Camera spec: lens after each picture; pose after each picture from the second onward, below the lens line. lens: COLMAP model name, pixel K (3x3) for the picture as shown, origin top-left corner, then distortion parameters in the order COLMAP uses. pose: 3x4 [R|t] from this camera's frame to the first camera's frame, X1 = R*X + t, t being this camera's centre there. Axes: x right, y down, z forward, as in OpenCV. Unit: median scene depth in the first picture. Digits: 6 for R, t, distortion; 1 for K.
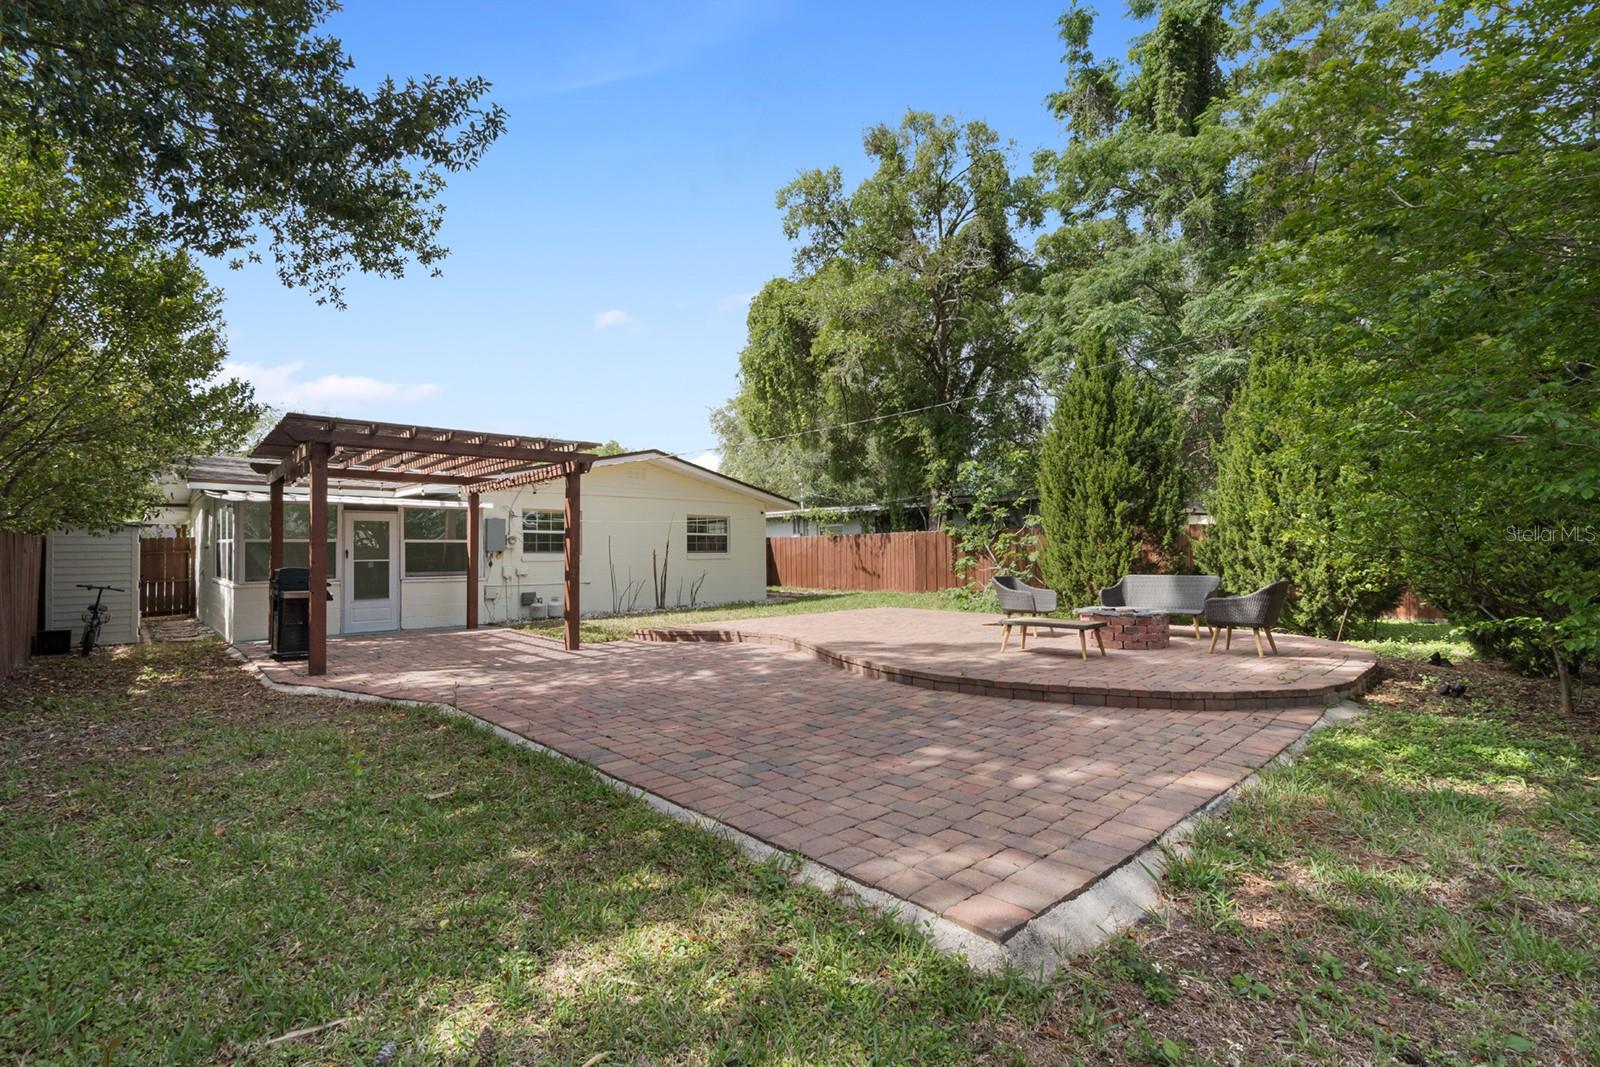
lens RADIAL K [[733.0, 0, 804.5], [0, 733.0, 544.3], [0, 0, 1]] dist [-0.005795, -0.000008]
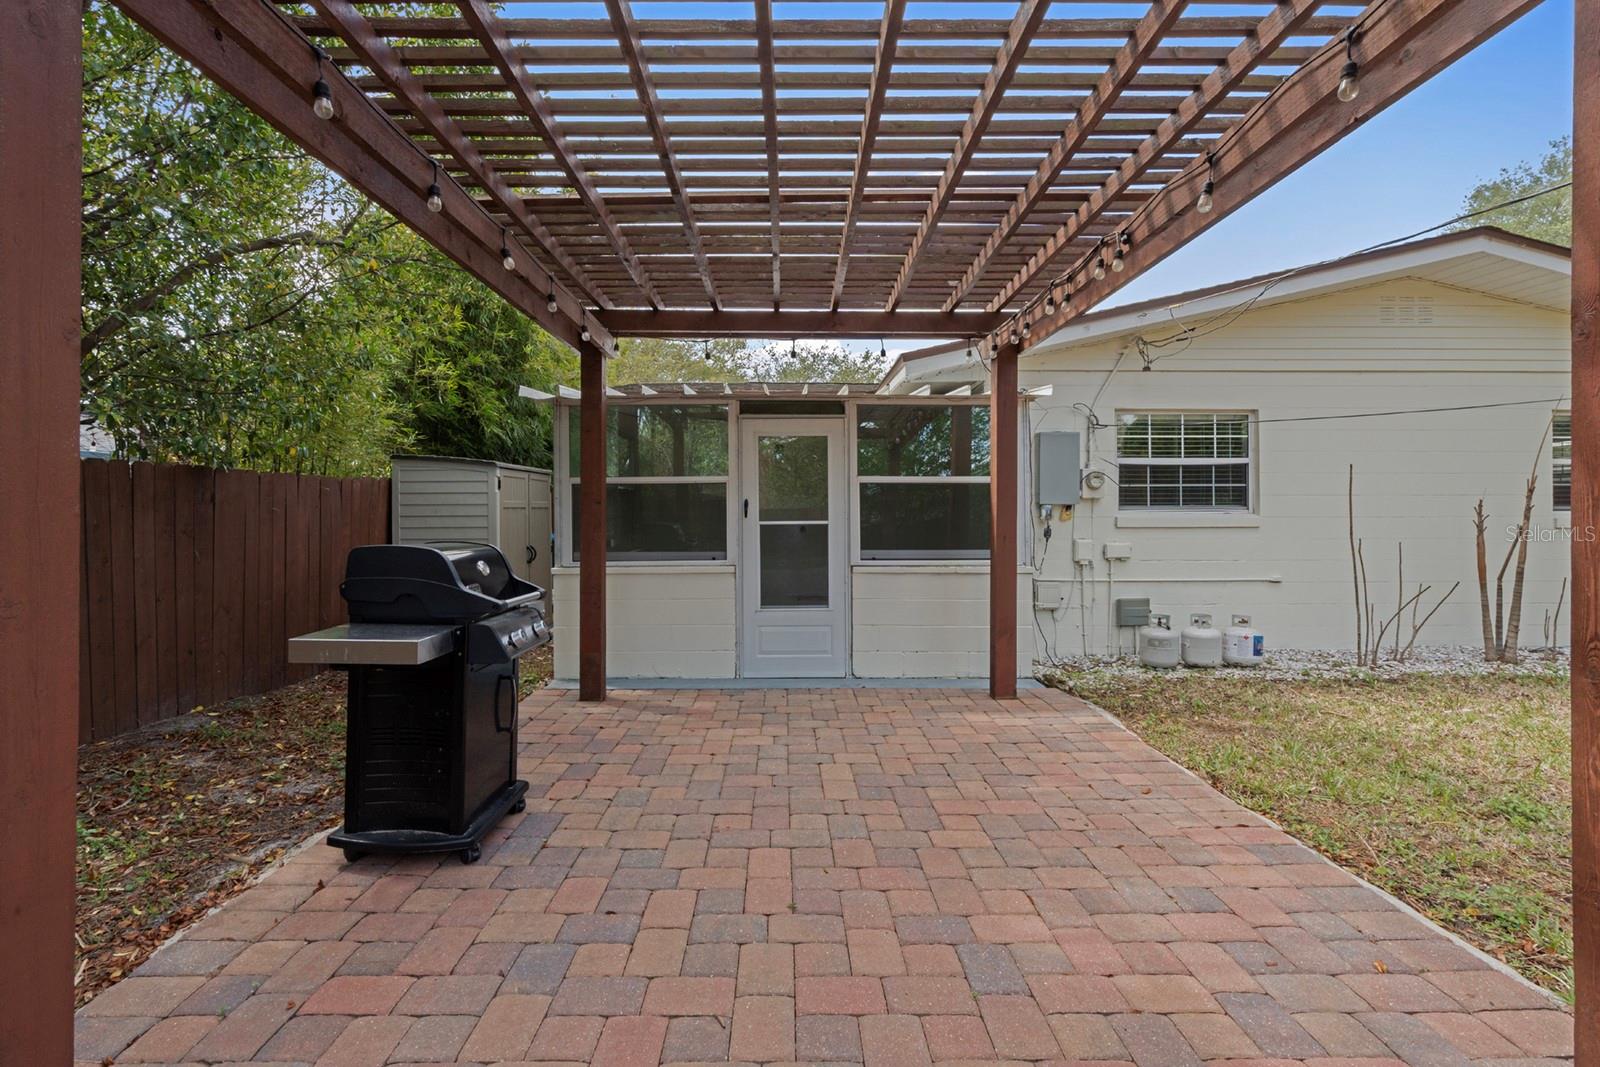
lens RADIAL K [[733.0, 0, 800.5], [0, 733.0, 530.9], [0, 0, 1]] dist [-0.005795, -0.000008]
pose [[0.744727, 0.004010, -0.667357, -0.241441], [0.009304, 0.999822, 0.016390, 0.016836], [0.667304, -0.018415, 0.744558, 0.563050]]
